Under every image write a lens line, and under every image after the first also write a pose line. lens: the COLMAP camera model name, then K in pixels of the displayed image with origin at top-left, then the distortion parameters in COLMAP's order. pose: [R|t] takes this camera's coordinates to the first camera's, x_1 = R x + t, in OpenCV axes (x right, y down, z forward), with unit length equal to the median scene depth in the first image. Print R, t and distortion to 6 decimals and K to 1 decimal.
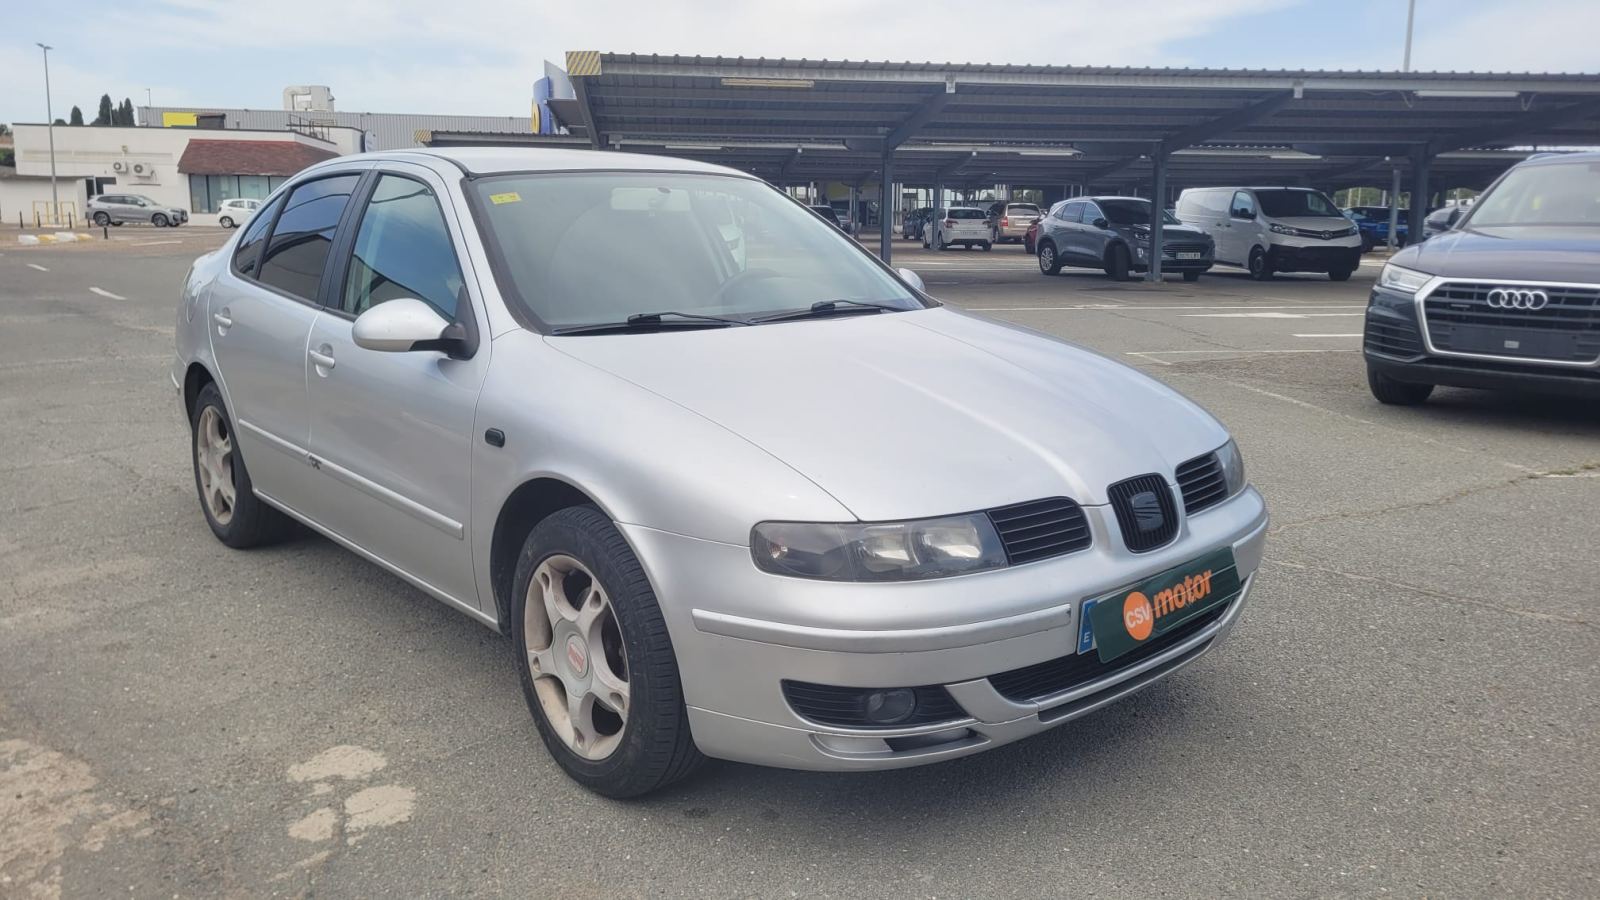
lens RADIAL K [[1205.3, 0, 810.5], [0, 1205.3, 442.8], [0, 0, 1]] dist [0.062841, -0.050737]
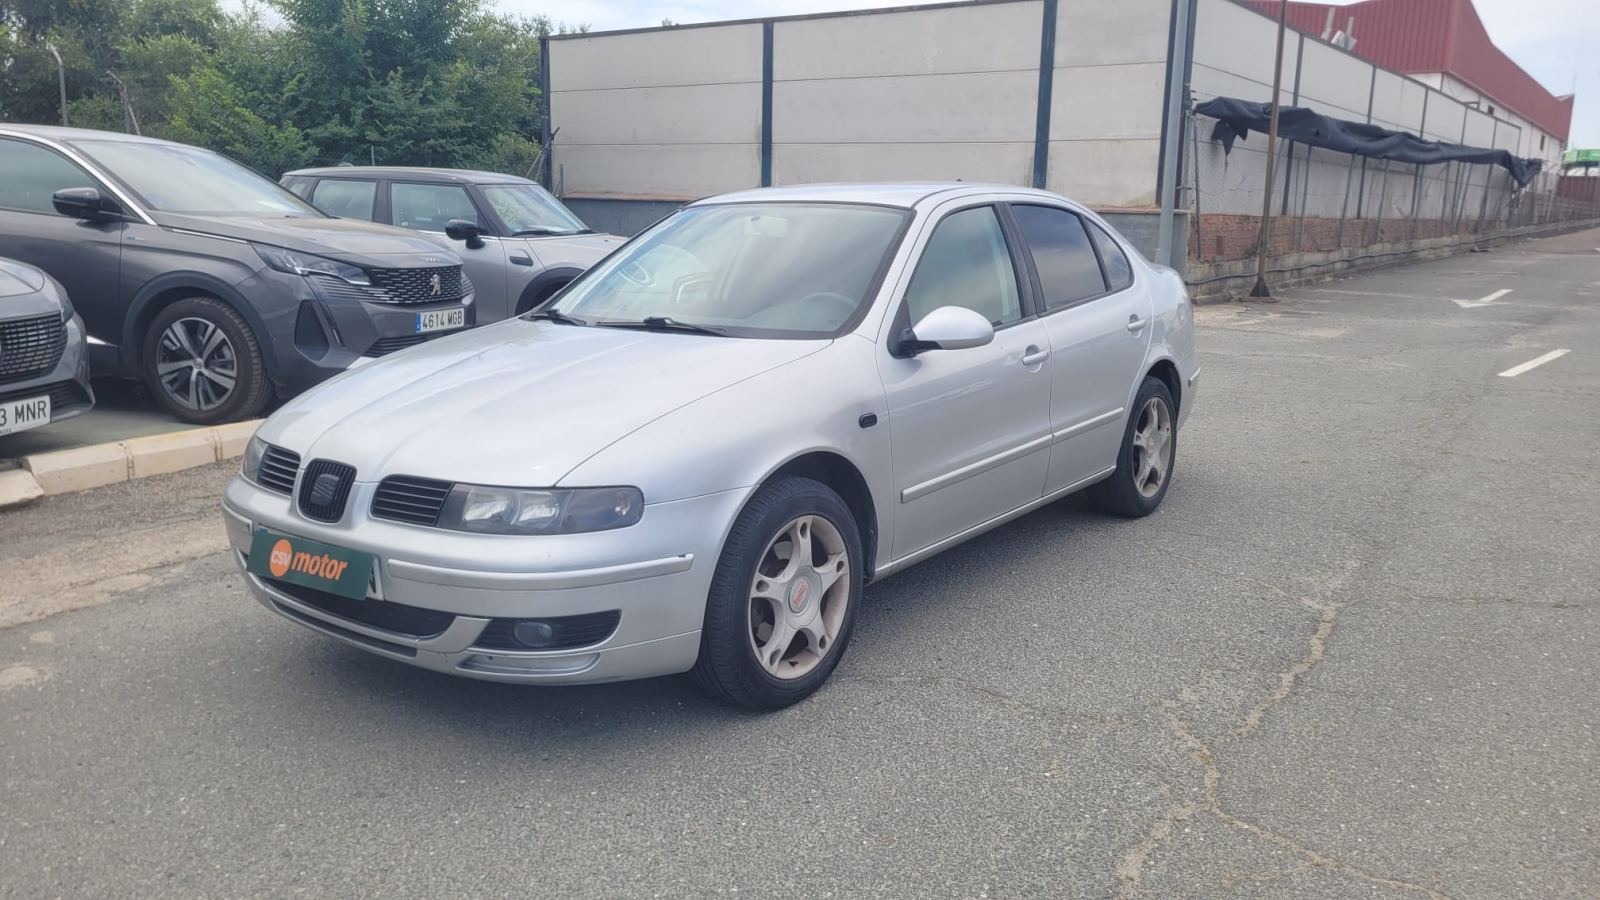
lens RADIAL K [[1205.3, 0, 810.5], [0, 1205.3, 442.8], [0, 0, 1]] dist [0.062841, -0.050737]
pose [[0.186295, 0.187097, -0.964515, 0.269340], [-0.193021, 0.969539, 0.150790, -0.046793], [0.963347, 0.158081, 0.216734, 0.209958]]
